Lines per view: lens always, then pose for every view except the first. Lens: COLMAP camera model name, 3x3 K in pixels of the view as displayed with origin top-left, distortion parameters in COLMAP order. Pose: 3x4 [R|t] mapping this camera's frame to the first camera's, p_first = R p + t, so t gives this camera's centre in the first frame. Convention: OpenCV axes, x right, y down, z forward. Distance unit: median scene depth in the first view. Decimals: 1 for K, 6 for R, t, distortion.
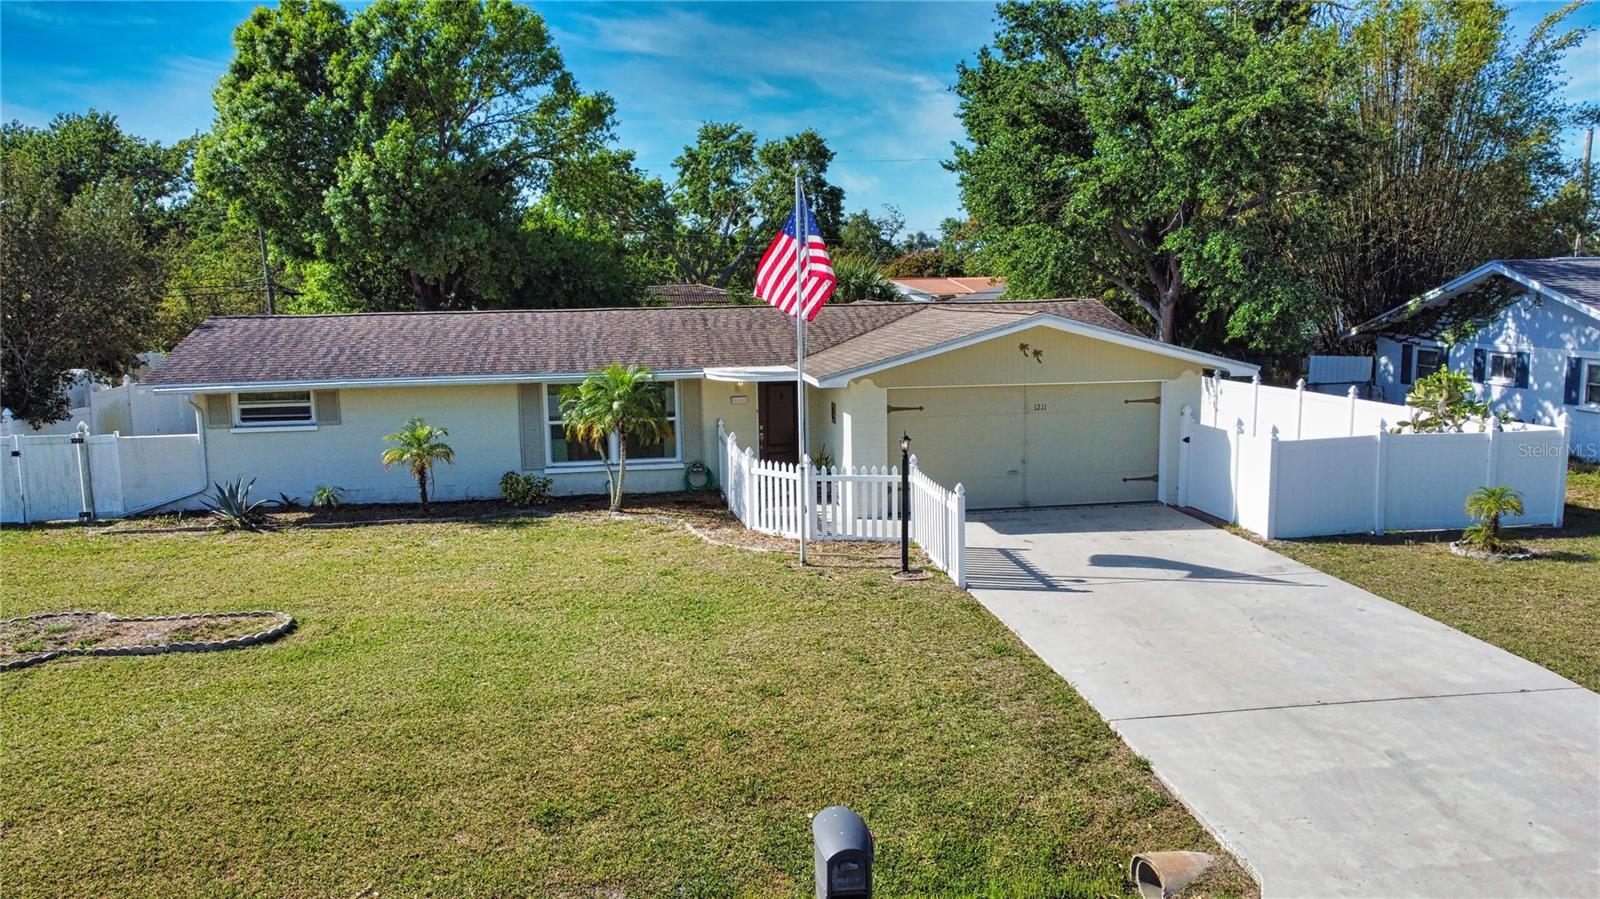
lens RADIAL K [[1205.0, 0, 803.7], [0, 1205.0, 455.1], [0, 0, 1]] dist [0.004571, -0.007370]
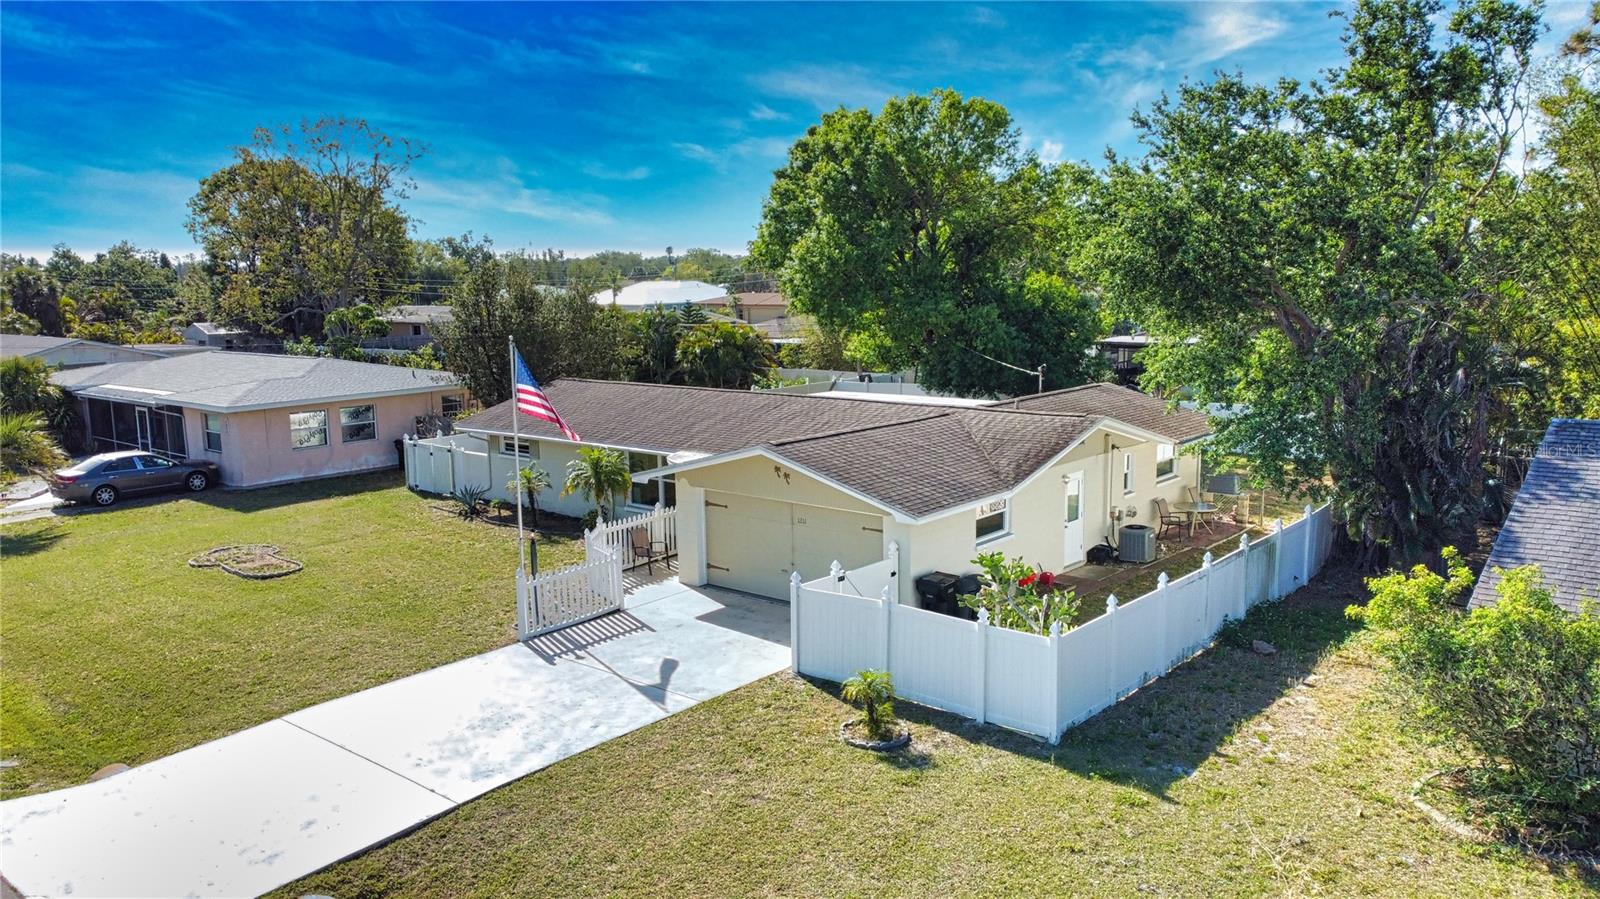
lens RADIAL K [[1205.0, 0, 803.7], [0, 1205.0, 455.1], [0, 0, 1]] dist [0.004571, -0.007370]
pose [[0.656992, 0.120878, -0.744144, 1.058166], [-0.101505, 0.992258, 0.071565, -0.186540], [0.747033, 0.028517, 0.664175, 0.222313]]
